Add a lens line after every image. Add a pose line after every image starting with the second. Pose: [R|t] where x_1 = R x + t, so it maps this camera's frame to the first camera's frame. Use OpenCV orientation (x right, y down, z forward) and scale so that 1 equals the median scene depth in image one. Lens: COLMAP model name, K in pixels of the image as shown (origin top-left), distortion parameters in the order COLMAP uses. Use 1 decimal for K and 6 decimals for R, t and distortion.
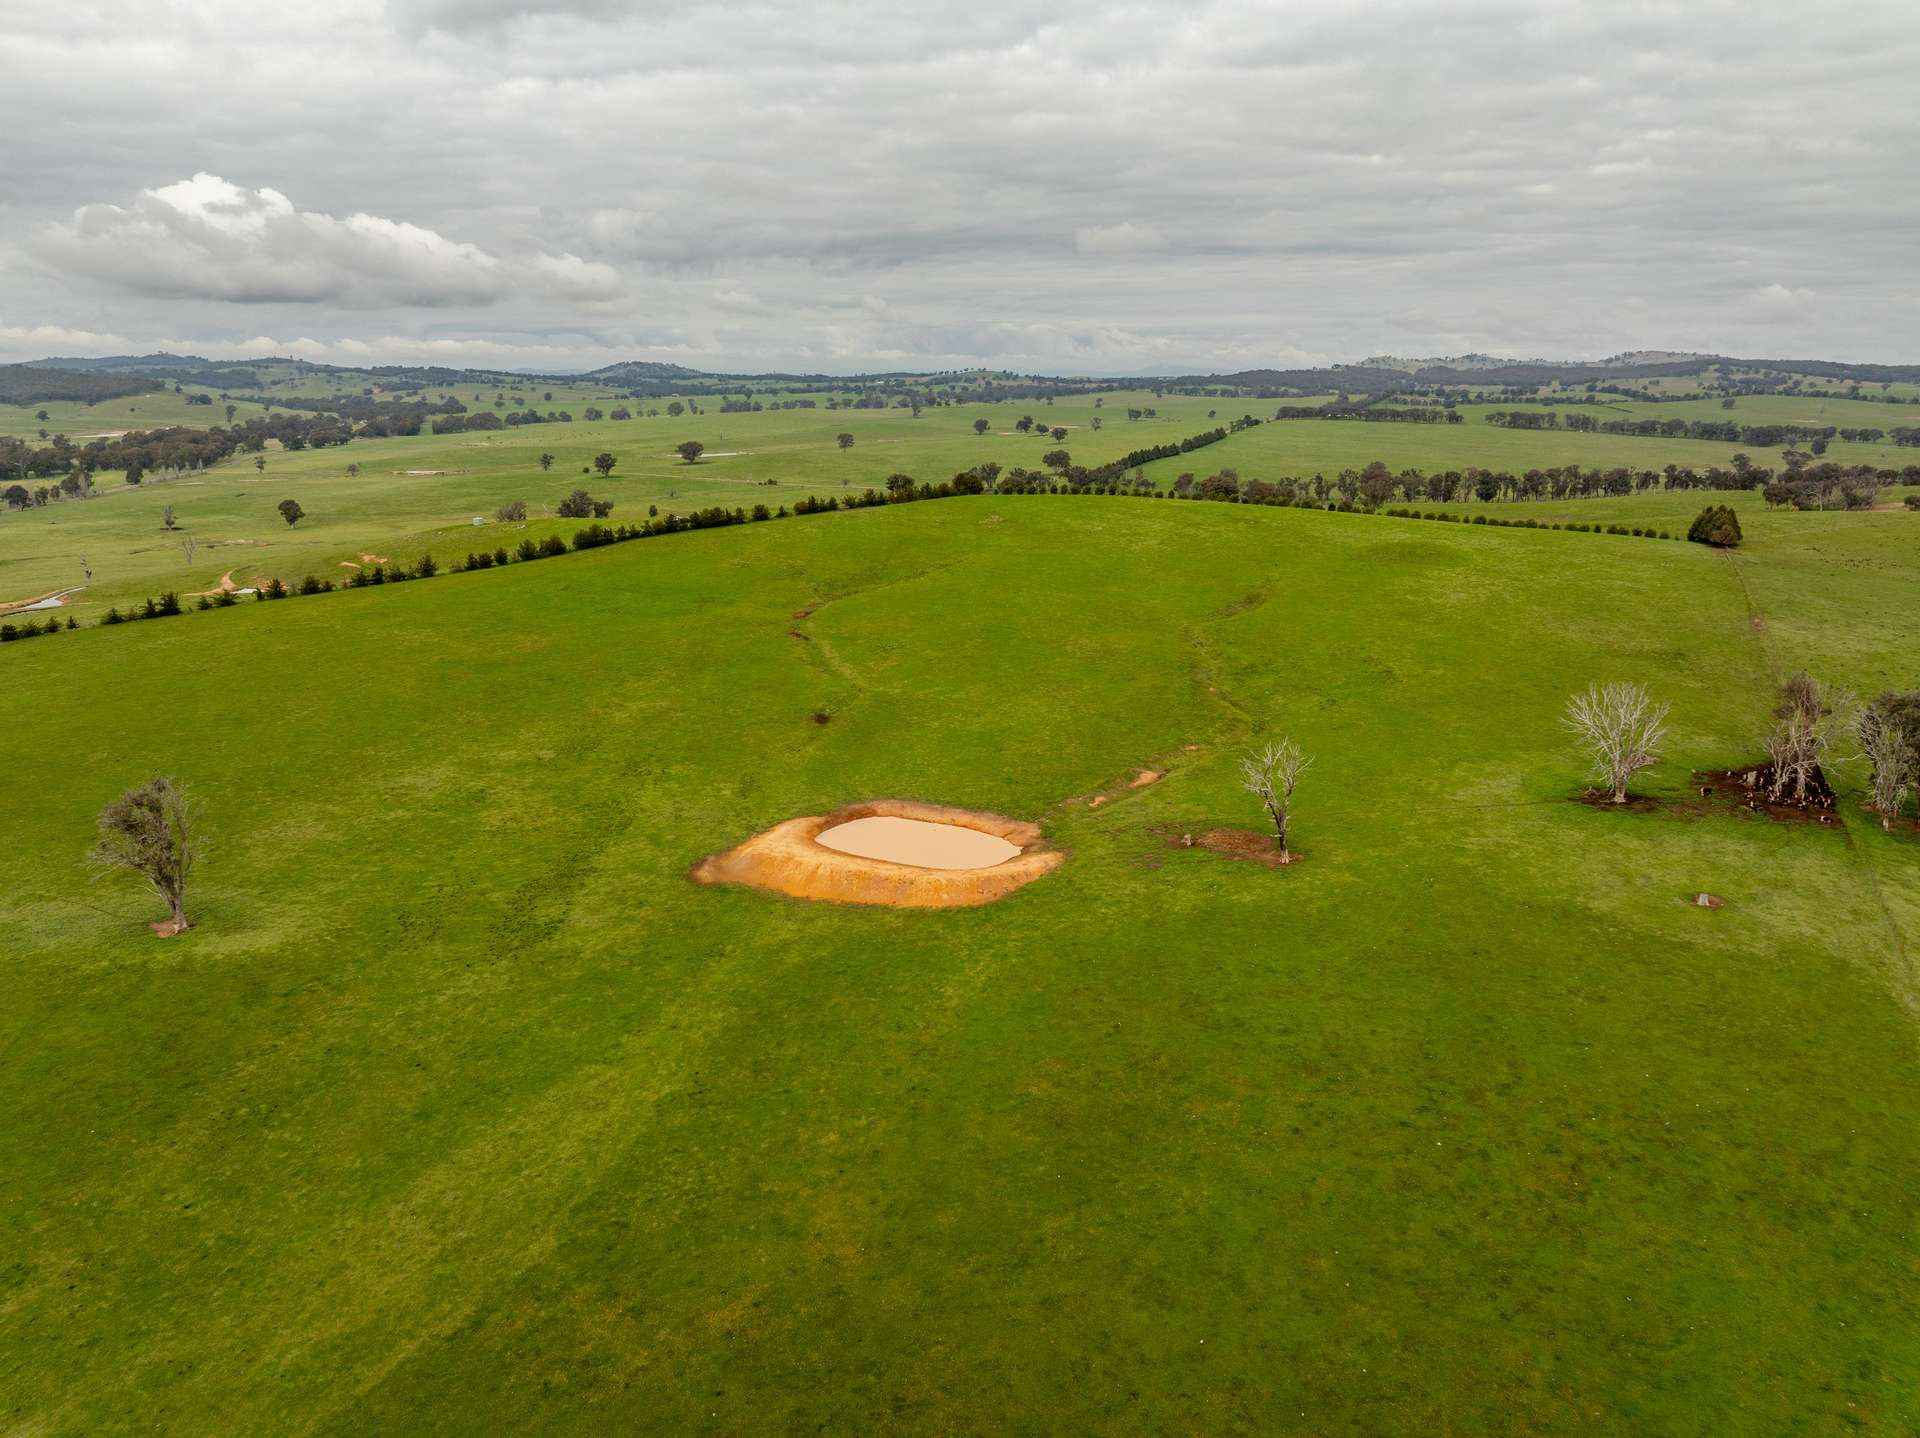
lens RADIAL K [[1361.0, 0, 953.7], [0, 1361.0, 709.3], [0, 0, 1]] dist [-0.035349, -0.002126]
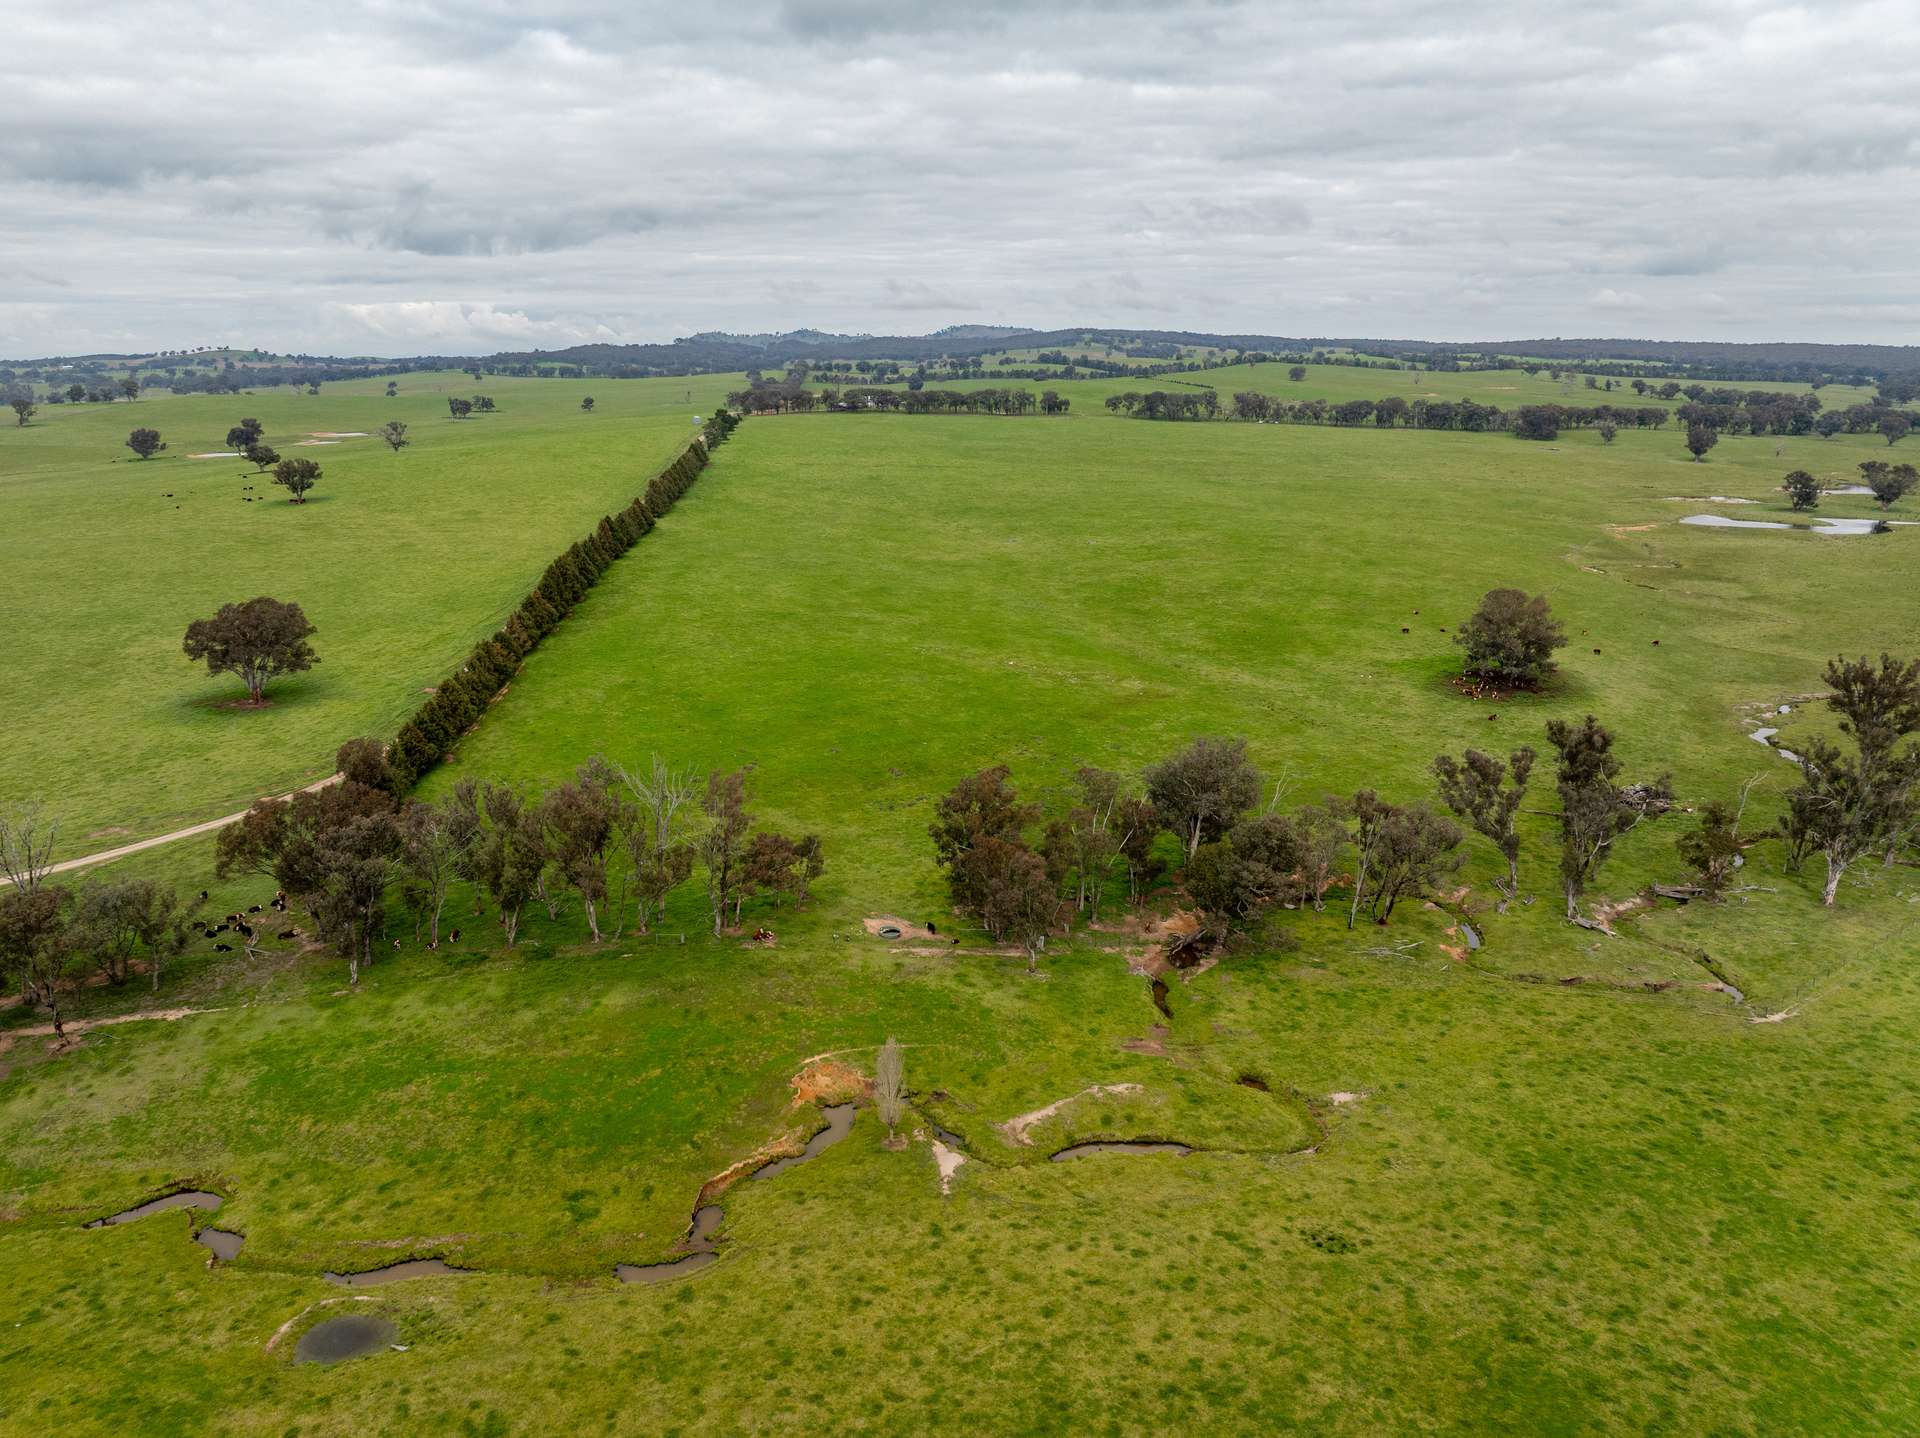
lens RADIAL K [[1361.0, 0, 953.7], [0, 1361.0, 709.3], [0, 0, 1]] dist [-0.035349, -0.002126]
pose [[0.882466, -0.120471, 0.454688, 0.023285], [0.114495, 0.992587, 0.040774, -0.050694], [-0.456229, 0.016078, 0.889717, 0.223431]]
